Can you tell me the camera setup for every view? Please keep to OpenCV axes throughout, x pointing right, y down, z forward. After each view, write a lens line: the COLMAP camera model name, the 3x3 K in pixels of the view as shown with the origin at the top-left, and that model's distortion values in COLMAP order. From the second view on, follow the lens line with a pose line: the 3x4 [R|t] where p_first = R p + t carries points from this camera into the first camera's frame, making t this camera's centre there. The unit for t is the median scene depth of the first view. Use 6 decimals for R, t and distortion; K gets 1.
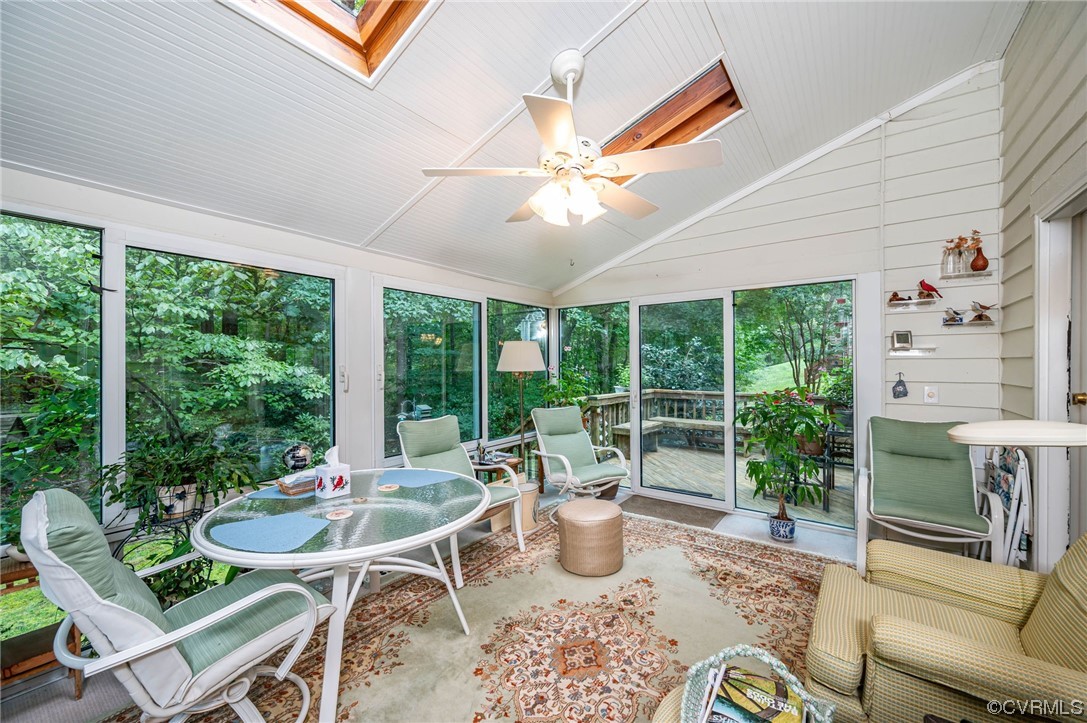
lens RADIAL K [[425.6, 0, 545.6], [0, 425.6, 361.7], [0, 0, 1]] dist [0.000025, -0.000207]
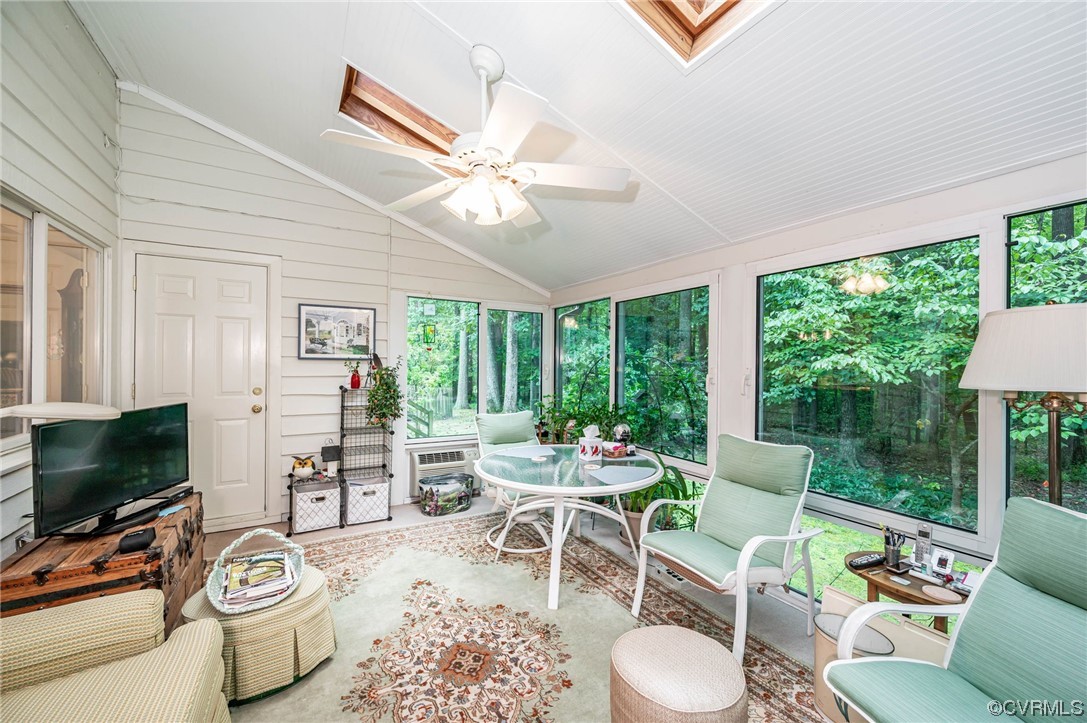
lens RADIAL K [[427.2, 0, 550.6], [0, 427.2, 363.2], [0, 0, 1]] dist [-0.001902, -0.000095]
pose [[-0.394786, -0.004202, -0.918763, 0.971469], [-0.003215, 0.999990, -0.003193, 0.002807], [0.918767, 0.001693, -0.394796, 1.661171]]
